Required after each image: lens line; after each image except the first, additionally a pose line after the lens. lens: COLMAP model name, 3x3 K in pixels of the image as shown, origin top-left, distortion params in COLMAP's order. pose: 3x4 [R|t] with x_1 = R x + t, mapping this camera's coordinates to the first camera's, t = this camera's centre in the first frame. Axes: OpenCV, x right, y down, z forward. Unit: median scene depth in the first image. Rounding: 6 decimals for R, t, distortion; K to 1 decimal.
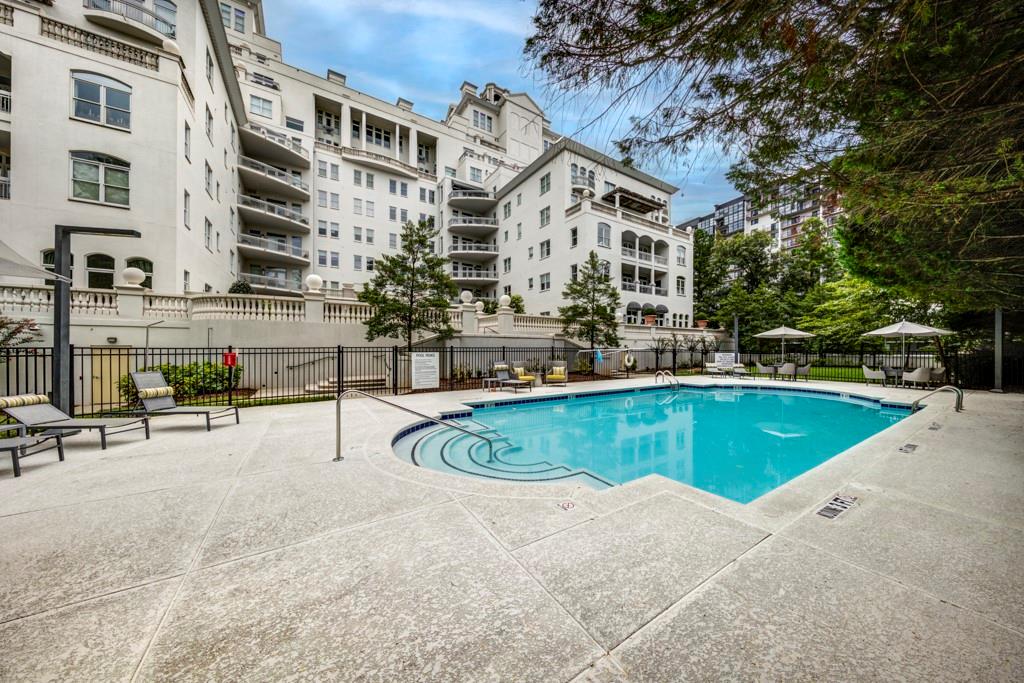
lens RADIAL K [[326.9, 0, 508.5], [0, 326.9, 349.6], [0, 0, 1]] dist [0.007651, 0.000016]
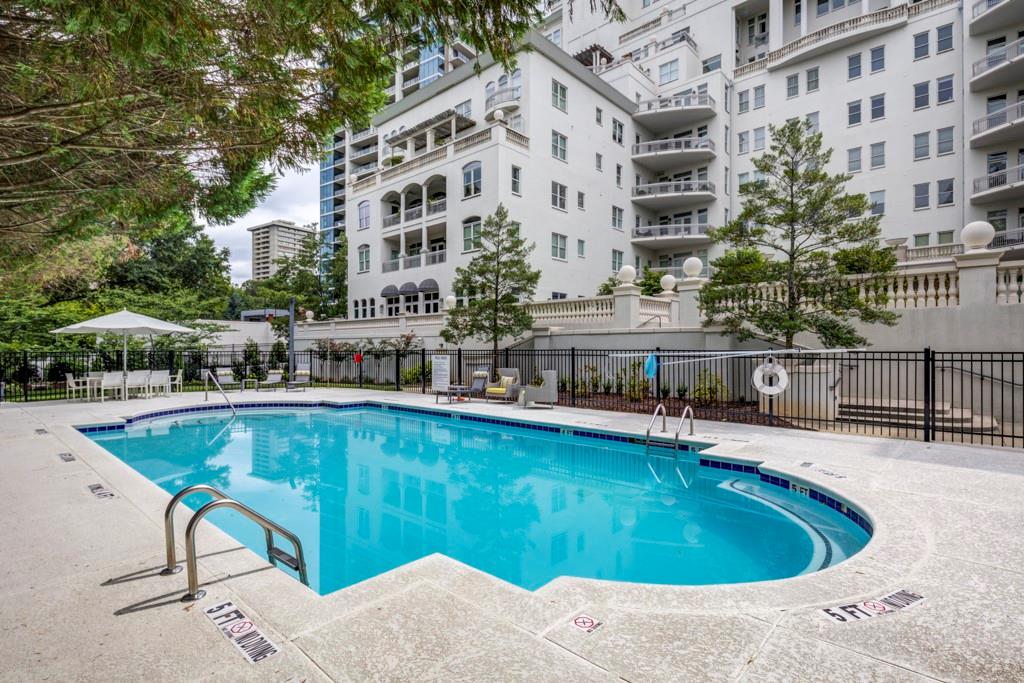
lens RADIAL K [[498.5, 0, 509.3], [0, 498.5, 348.8], [0, 0, 1]] dist [-0.000113, 0.000559]
pose [[0.268876, -0.004005, -0.963166, 0.337594], [-0.006421, 0.999962, -0.005950, 0.000063], [0.963153, 0.007784, 0.268840, 0.210950]]
